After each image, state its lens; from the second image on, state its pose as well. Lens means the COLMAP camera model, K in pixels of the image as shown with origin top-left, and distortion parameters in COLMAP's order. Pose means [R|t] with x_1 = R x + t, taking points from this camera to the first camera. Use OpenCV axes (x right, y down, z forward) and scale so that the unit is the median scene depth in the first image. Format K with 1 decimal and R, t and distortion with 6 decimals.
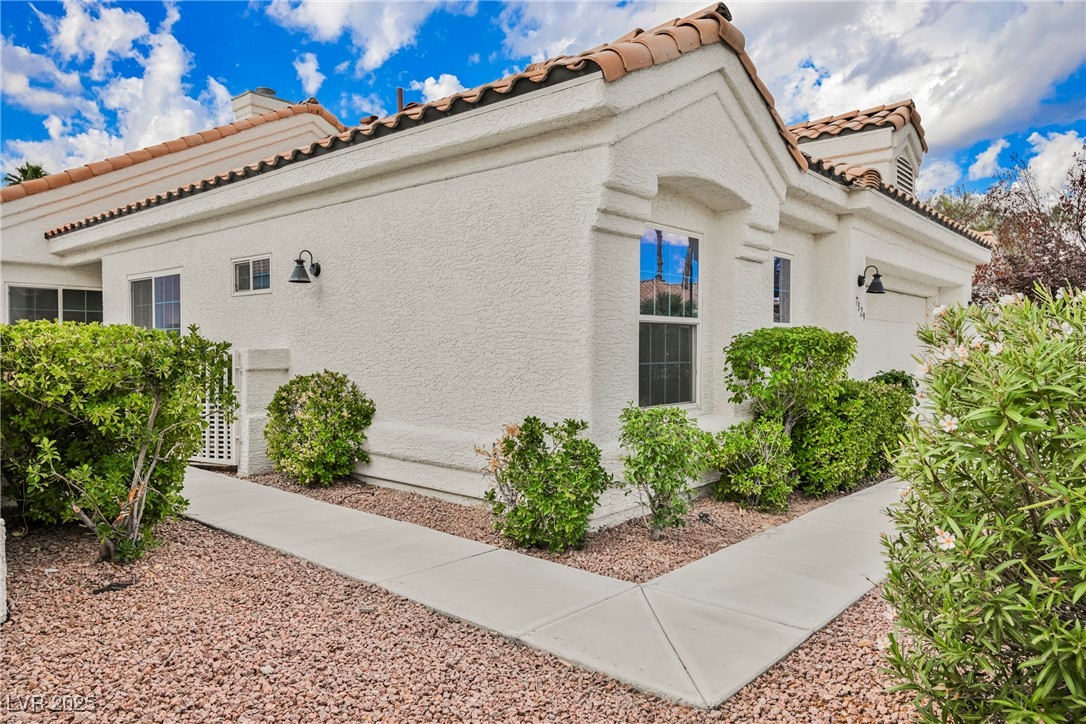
lens RADIAL K [[729.8, 0, 543.5], [0, 729.8, 361.1], [0, 0, 1]] dist [-0.010721, -0.001393]
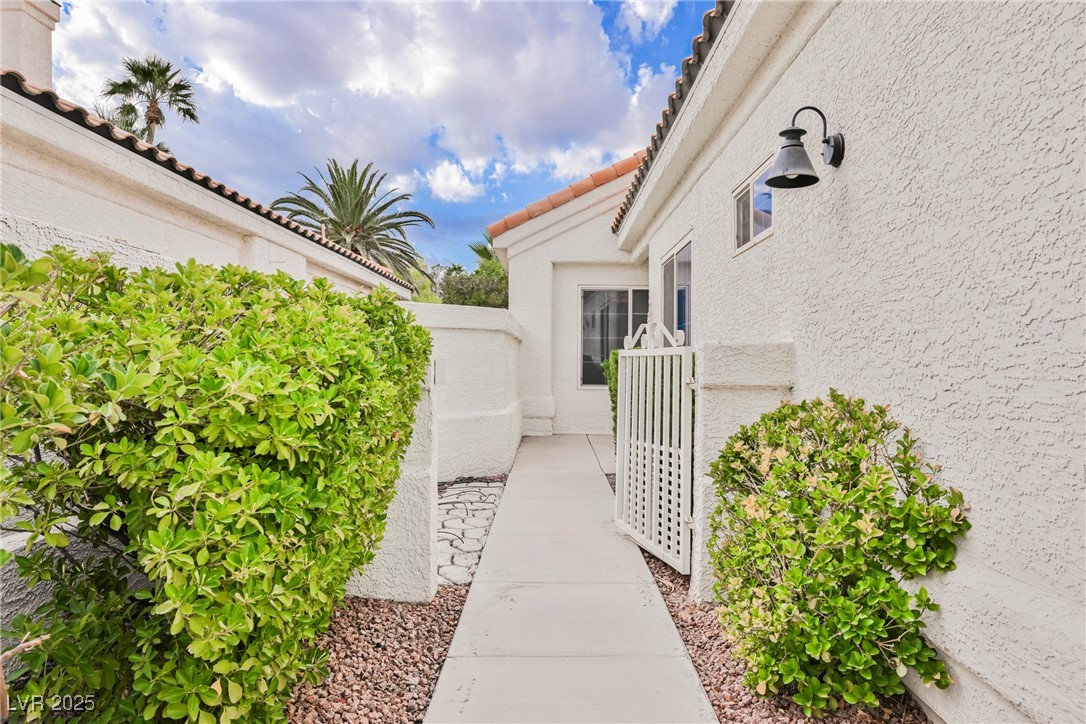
lens RADIAL K [[729.8, 0, 542.0], [0, 729.8, 364.7], [0, 0, 1]] dist [-0.010721, -0.001393]
pose [[0.651264, 0.006075, -0.758827, -0.112109], [-0.019817, 0.999763, -0.009004, 0.004609], [0.758592, 0.020901, 0.651230, 0.646009]]
